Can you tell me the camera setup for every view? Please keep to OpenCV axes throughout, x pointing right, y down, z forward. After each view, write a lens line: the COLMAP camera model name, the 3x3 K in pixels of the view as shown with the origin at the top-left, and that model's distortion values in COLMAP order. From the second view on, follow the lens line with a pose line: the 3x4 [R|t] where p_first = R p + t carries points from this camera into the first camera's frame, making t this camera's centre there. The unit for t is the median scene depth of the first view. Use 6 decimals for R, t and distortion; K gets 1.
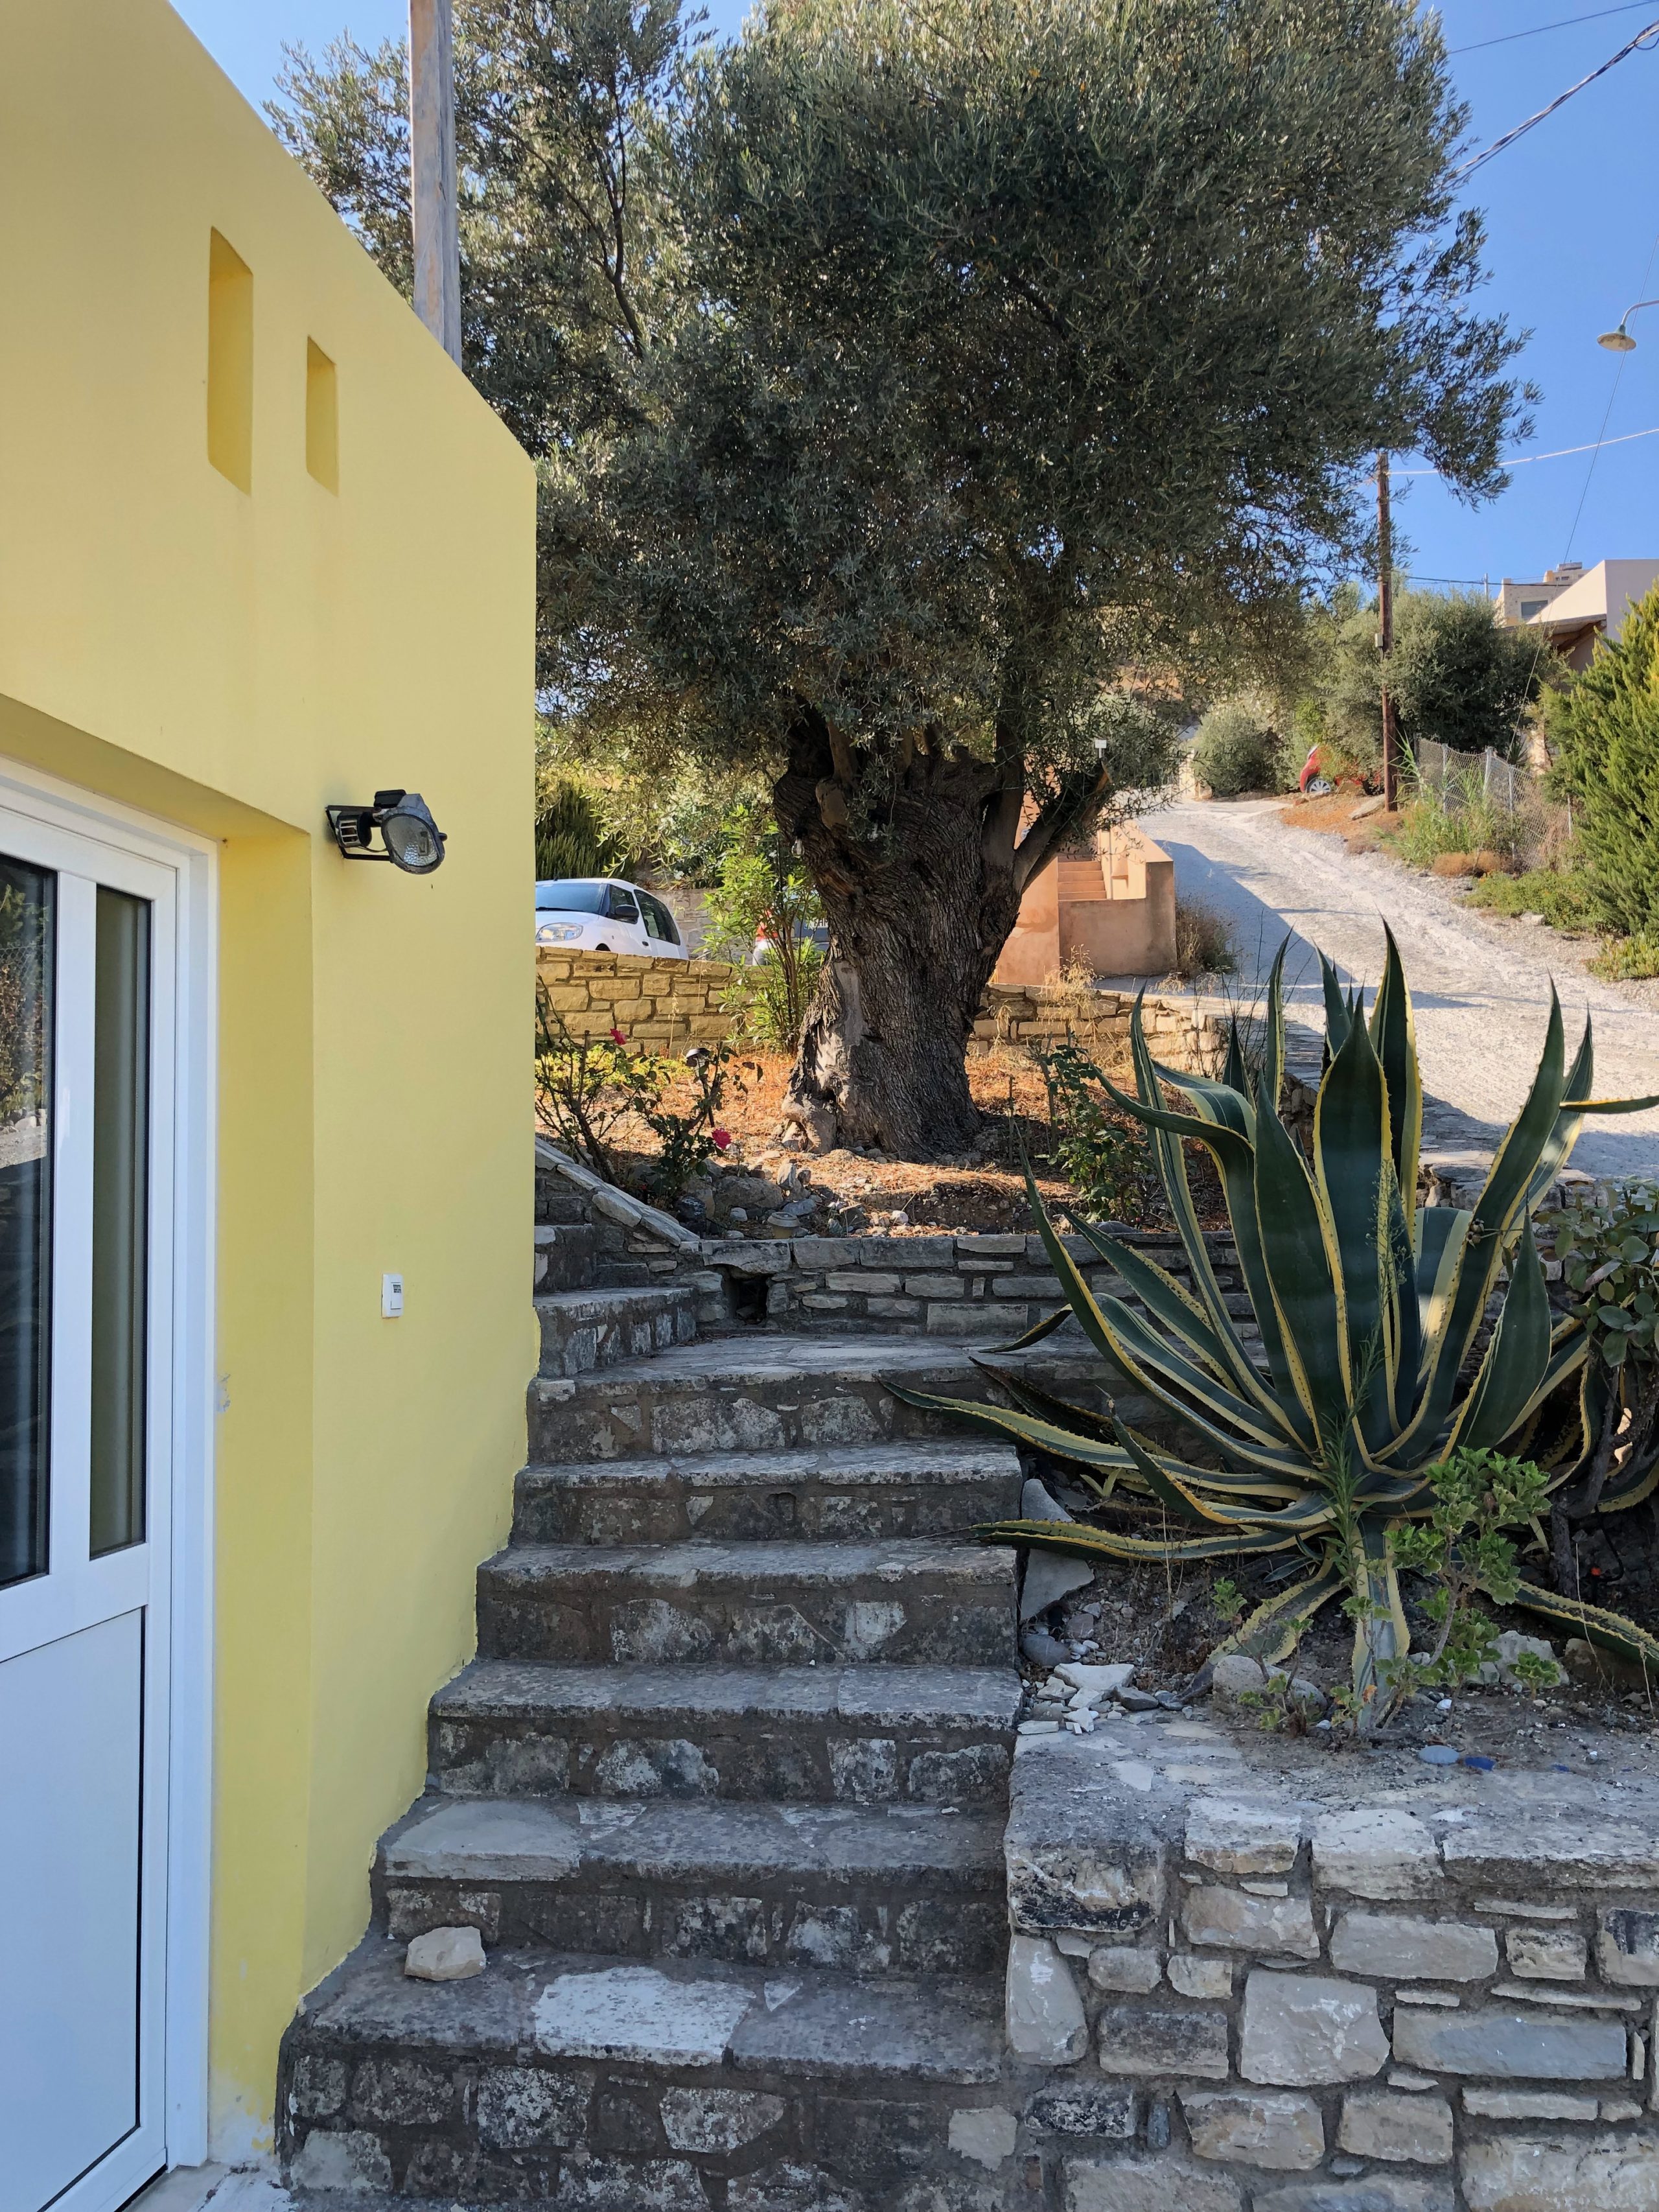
lens RADIAL K [[1789.0, 0, 848.8], [0, 1789.0, 1108.7], [0, 0, 1]] dist [0.056495, -0.068634]
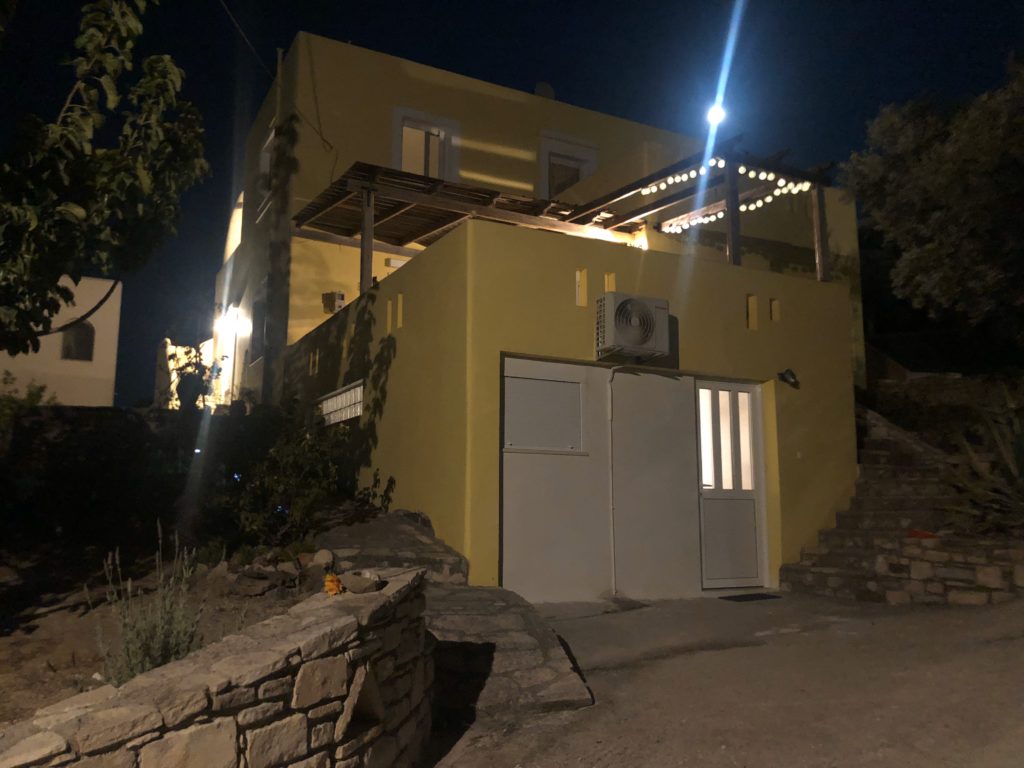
lens RADIAL K [[828.2, 0, 512.0], [0, 828.2, 380.0], [0, 0, 1]] dist [0.056495, -0.068634]
pose [[0.590325, -0.109424, -0.799714, 1.065575], [0.035938, 0.993349, -0.109390, 0.097633], [0.806365, 0.035836, 0.590332, -1.037414]]
